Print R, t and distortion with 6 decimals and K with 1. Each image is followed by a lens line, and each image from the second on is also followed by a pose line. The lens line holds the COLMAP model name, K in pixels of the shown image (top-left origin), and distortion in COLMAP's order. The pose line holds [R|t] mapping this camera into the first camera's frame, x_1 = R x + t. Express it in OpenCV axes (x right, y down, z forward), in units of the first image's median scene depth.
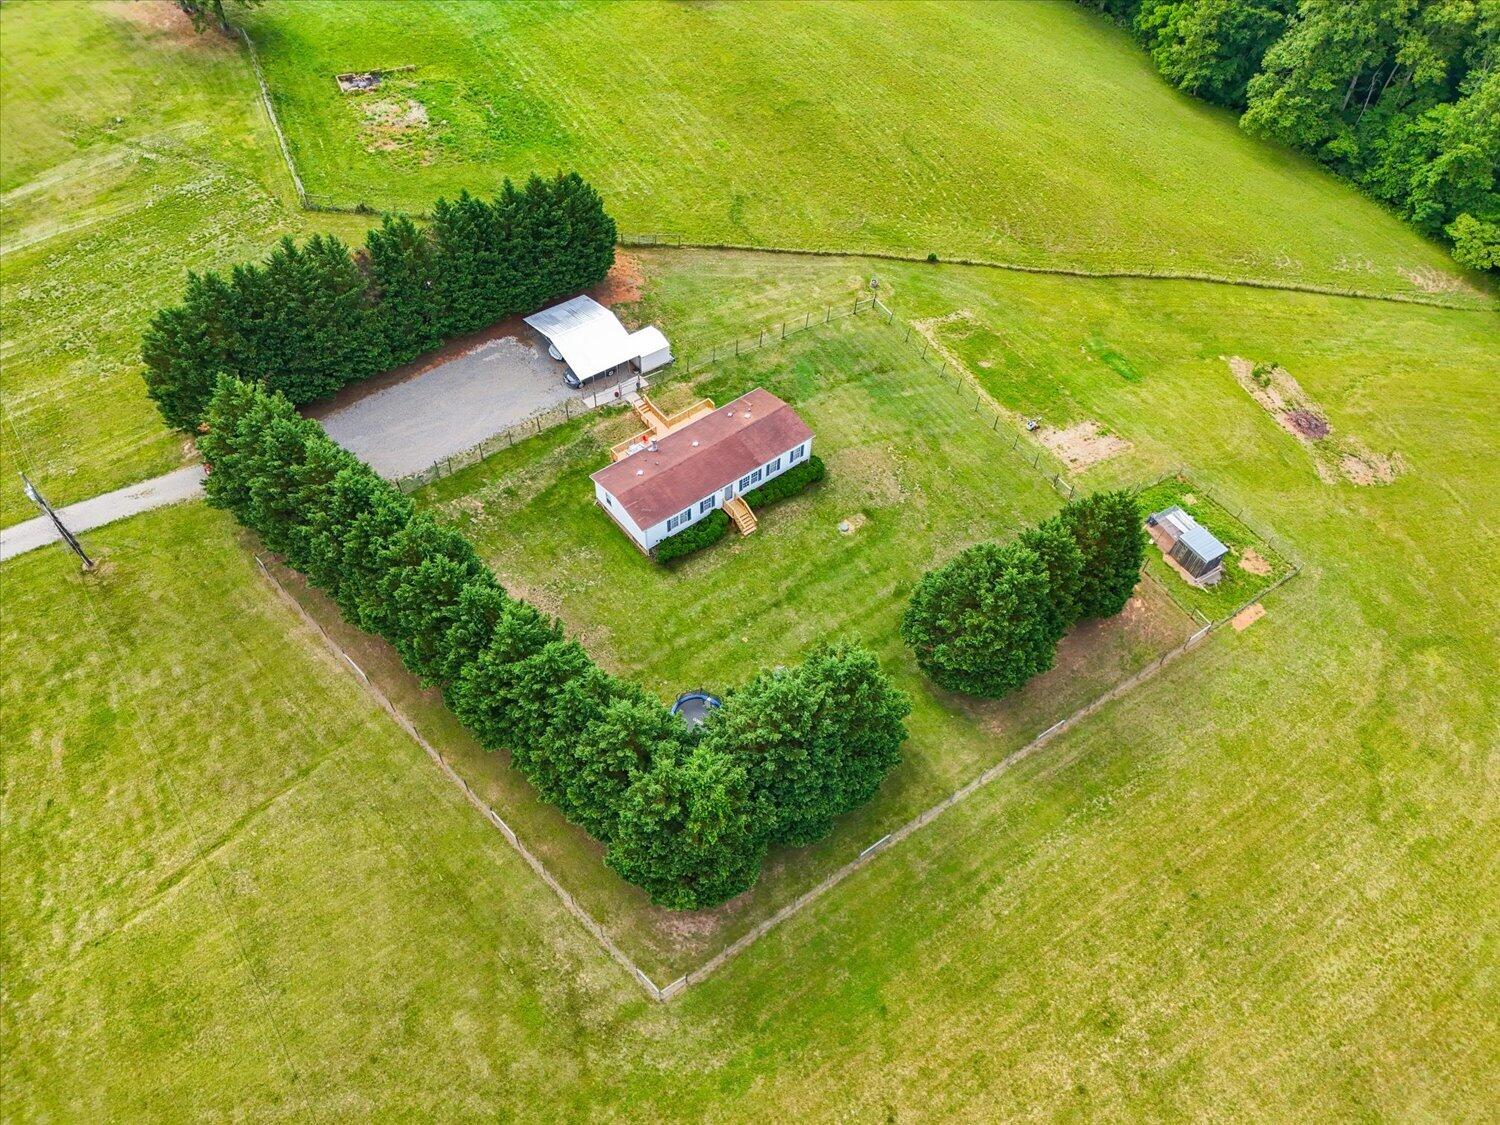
lens RADIAL K [[1100.6, 0, 751.9], [0, 1100.6, 562.3], [0, 0, 1]] dist [0.074484, -0.073261]
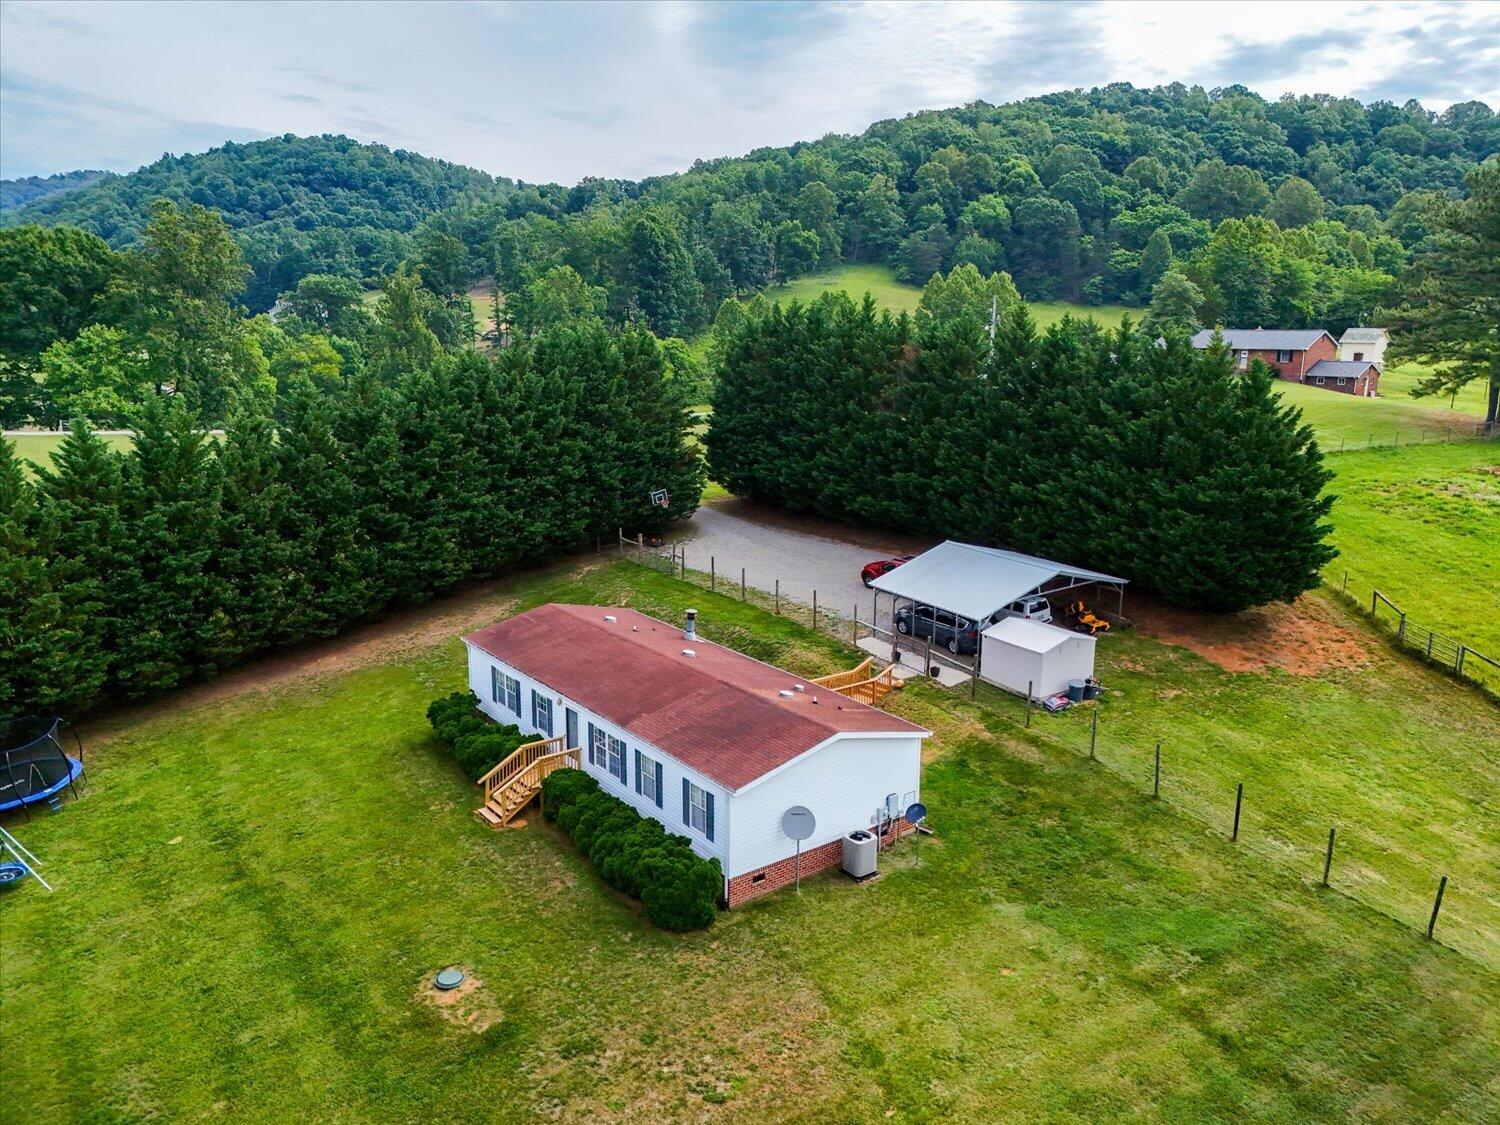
lens RADIAL K [[1100.6, 0, 751.9], [0, 1100.6, 562.3], [0, 0, 1]] dist [0.074484, -0.073261]
pose [[-0.017022, 0.192409, -0.981167, 0.348514], [-0.787194, 0.602458, 0.131800, -0.198917], [0.616471, 0.774612, 0.141208, 0.905520]]
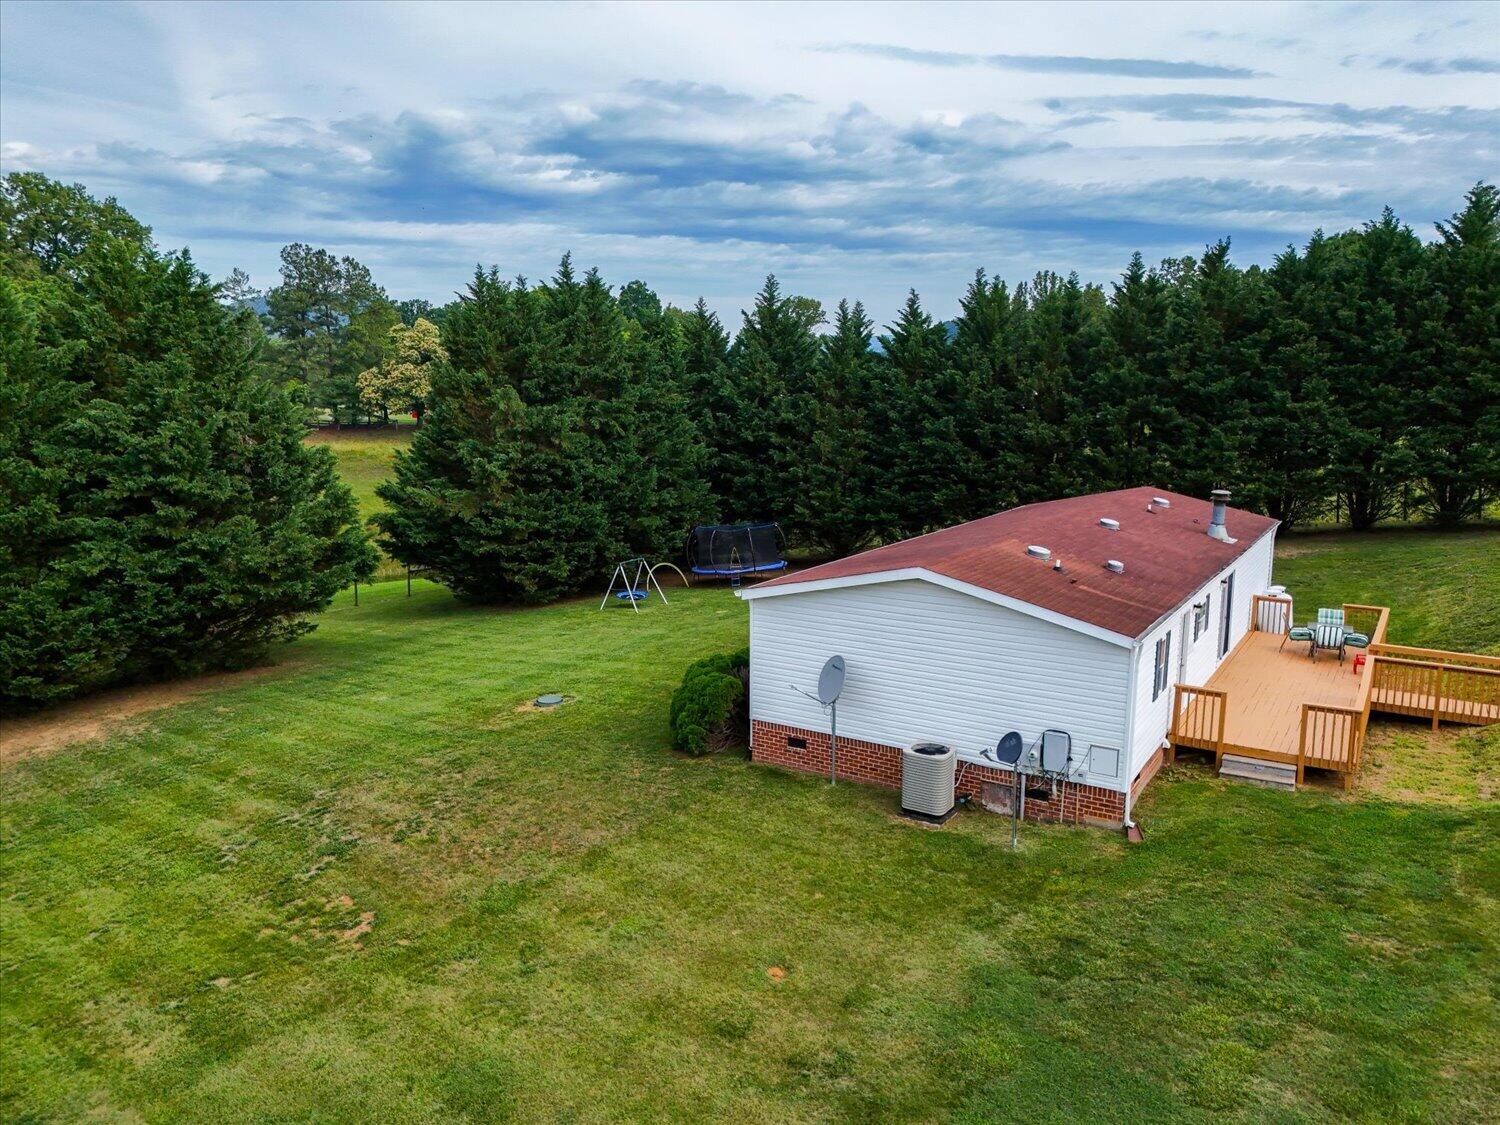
lens RADIAL K [[1125.8, 0, 750.0], [0, 1125.8, 562.5], [0, 0, 1]] dist [0.073992, 0.000022]
pose [[-0.938026, 0.034717, -0.344822, 0.137927], [-0.284751, 0.489935, 0.823942, -0.318911], [0.197545, 0.871068, -0.449686, 1.098179]]
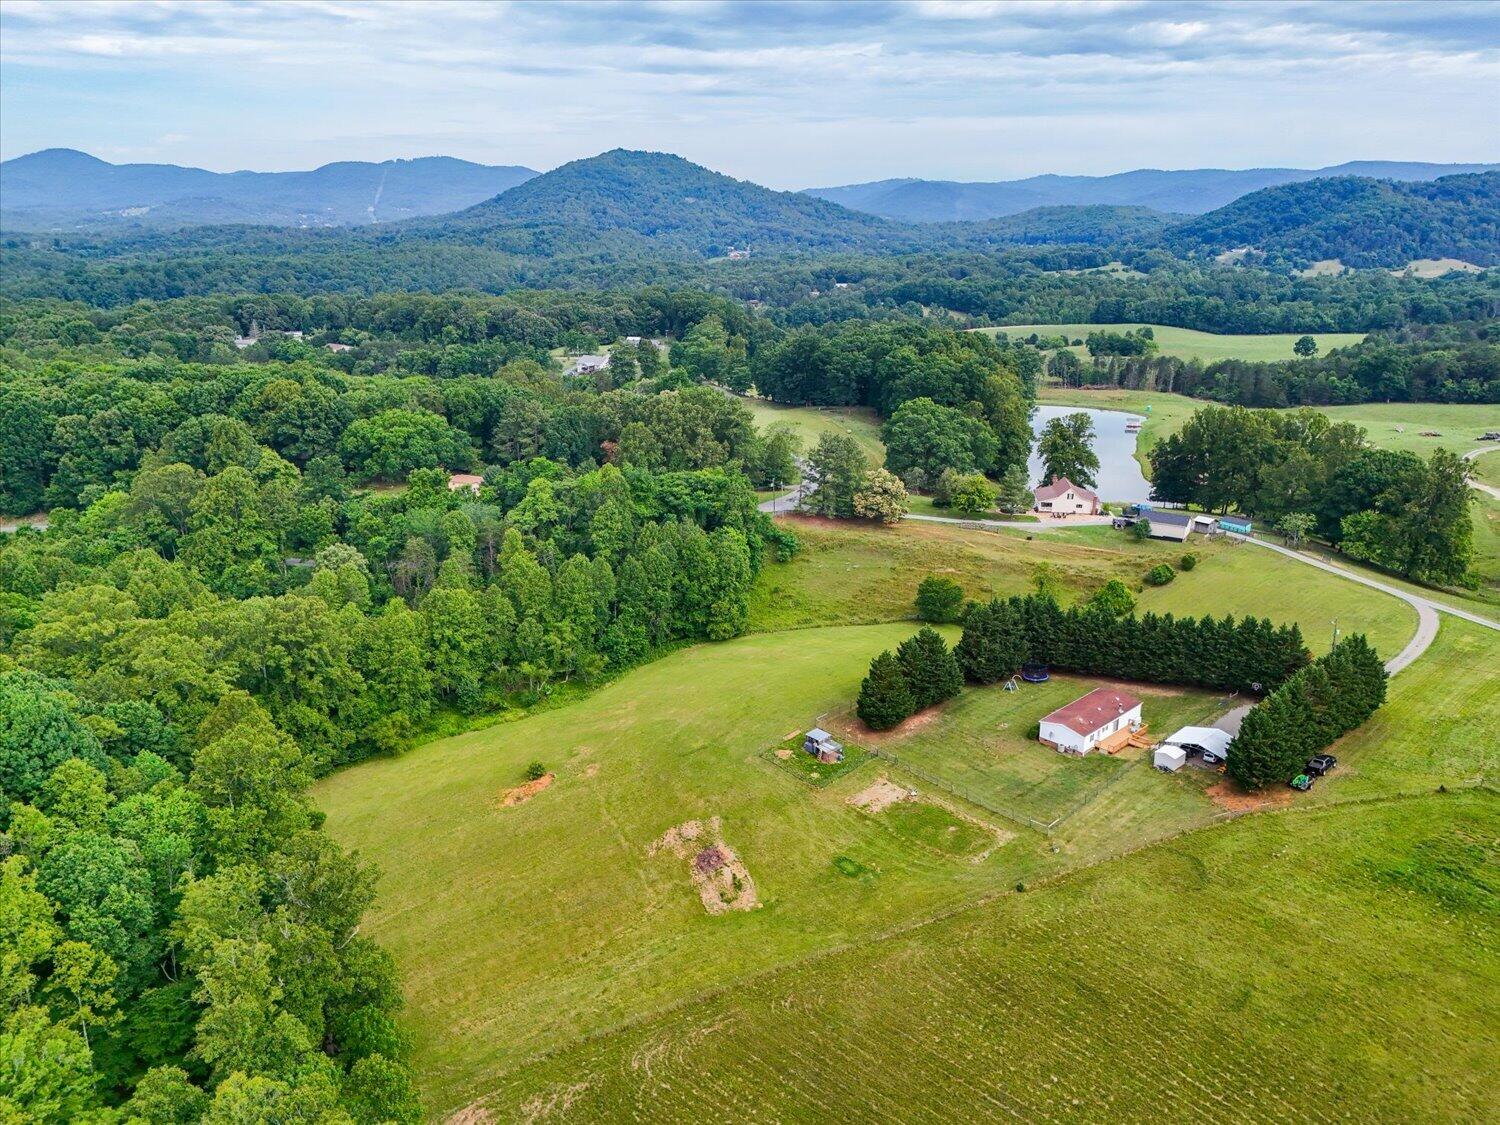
lens RADIAL K [[1100.6, 0, 751.9], [0, 1100.6, 562.3], [0, 0, 1]] dist [0.074484, -0.073261]
pose [[-0.993717, 0.002315, -0.111894, 0.718975], [-0.103575, 0.359759, 0.927279, -1.821164], [0.042402, 0.933043, -0.357259, 1.377410]]
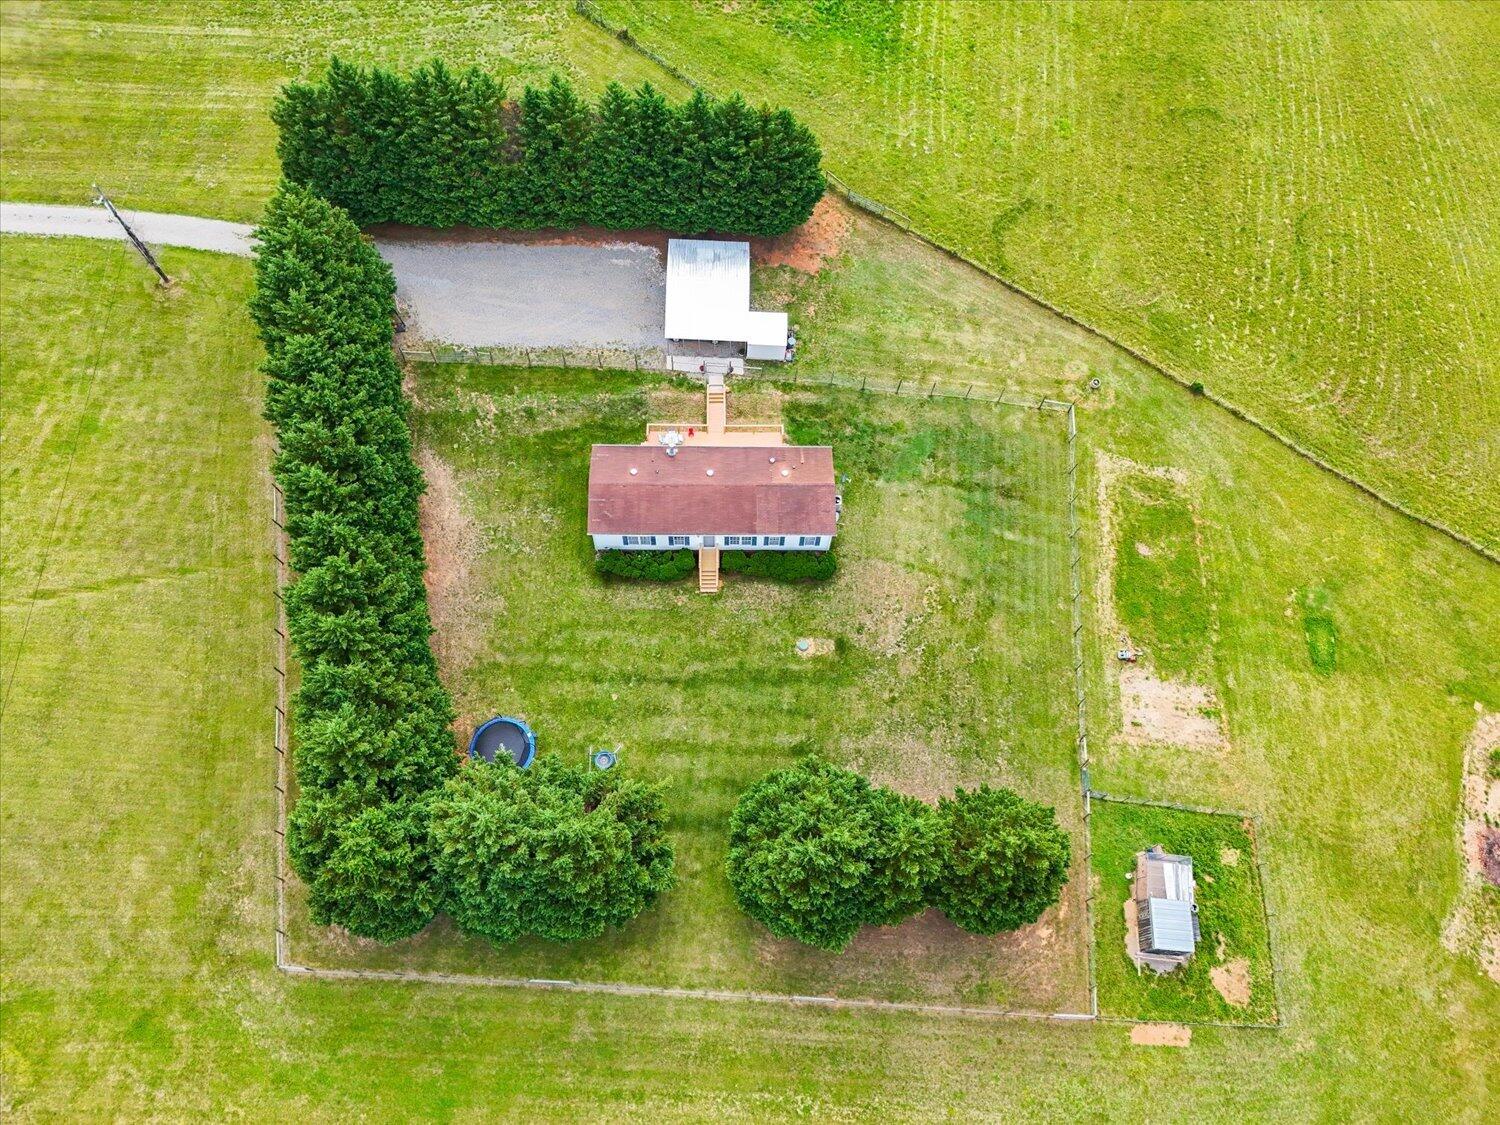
lens RADIAL K [[1100.6, 0, 751.9], [0, 1100.6, 562.3], [0, 0, 1]] dist [0.074484, -0.073261]
pose [[0.792335, 0.545771, -0.272651, 0.246722], [-0.482809, 0.834141, 0.266654, -0.290868], [0.372962, -0.079641, 0.924422, 0.192628]]
